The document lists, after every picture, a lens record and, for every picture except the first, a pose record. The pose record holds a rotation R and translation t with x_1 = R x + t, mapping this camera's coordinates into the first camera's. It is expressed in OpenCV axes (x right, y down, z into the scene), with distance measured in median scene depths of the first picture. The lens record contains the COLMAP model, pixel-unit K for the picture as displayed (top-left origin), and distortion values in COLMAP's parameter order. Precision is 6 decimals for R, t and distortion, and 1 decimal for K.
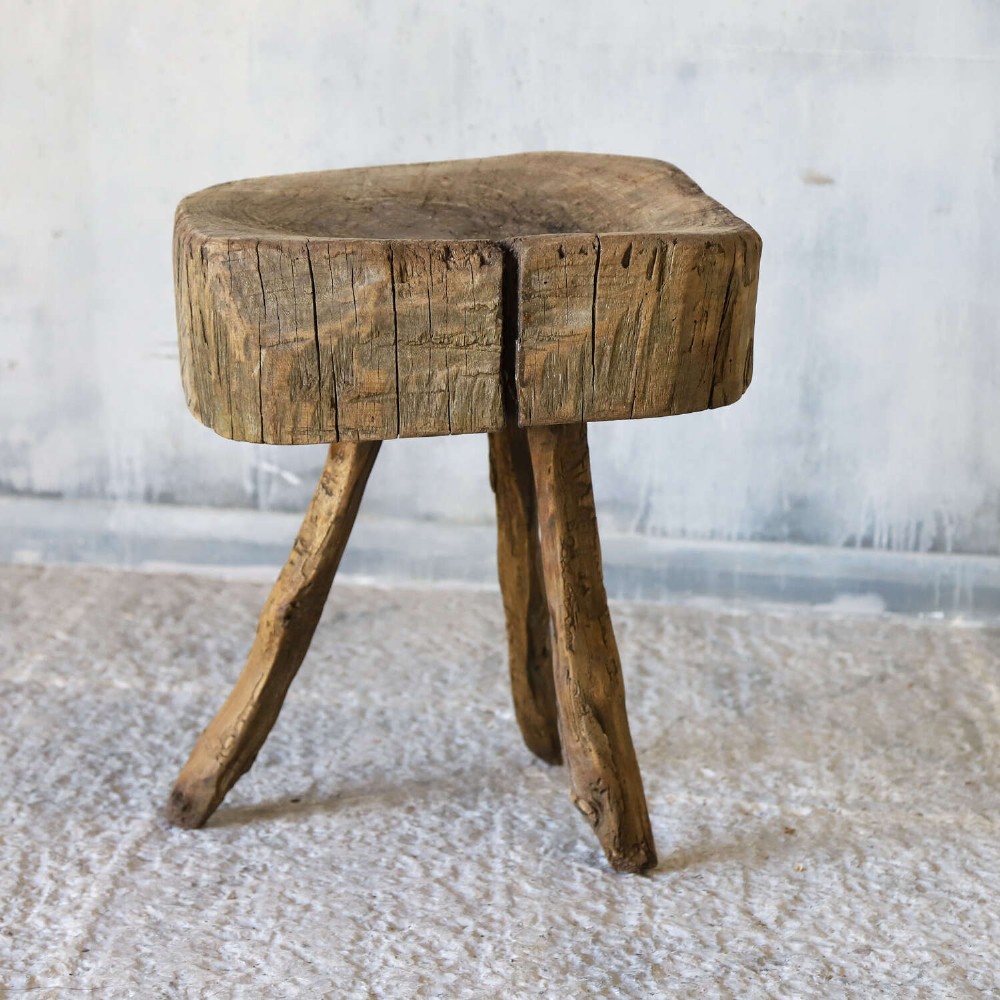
lens RADIAL K [[2659.9, 0, 492.9], [0, 2659.9, 509.5], [0, 0, 1]] dist [0.214436, 0.000000]
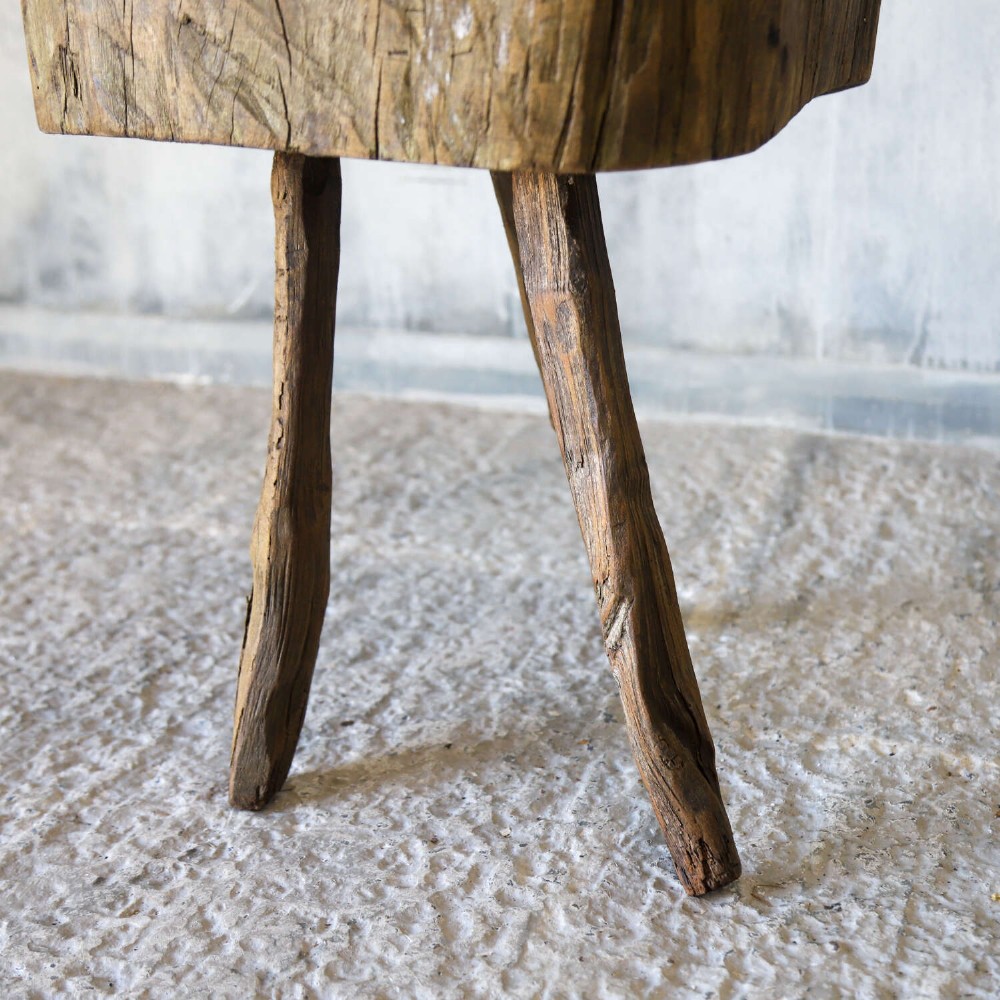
lens RADIAL K [[1647.2, 0, 507.1], [0, 1647.2, 507.3], [0, 0, 1]] dist [0.051290, 0.000000]
pose [[0.962010, 0.031267, -0.271217, 0.105750], [-0.000104, 0.993462, 0.114162, -0.010035], [0.273014, -0.109797, 0.955724, 0.581911]]
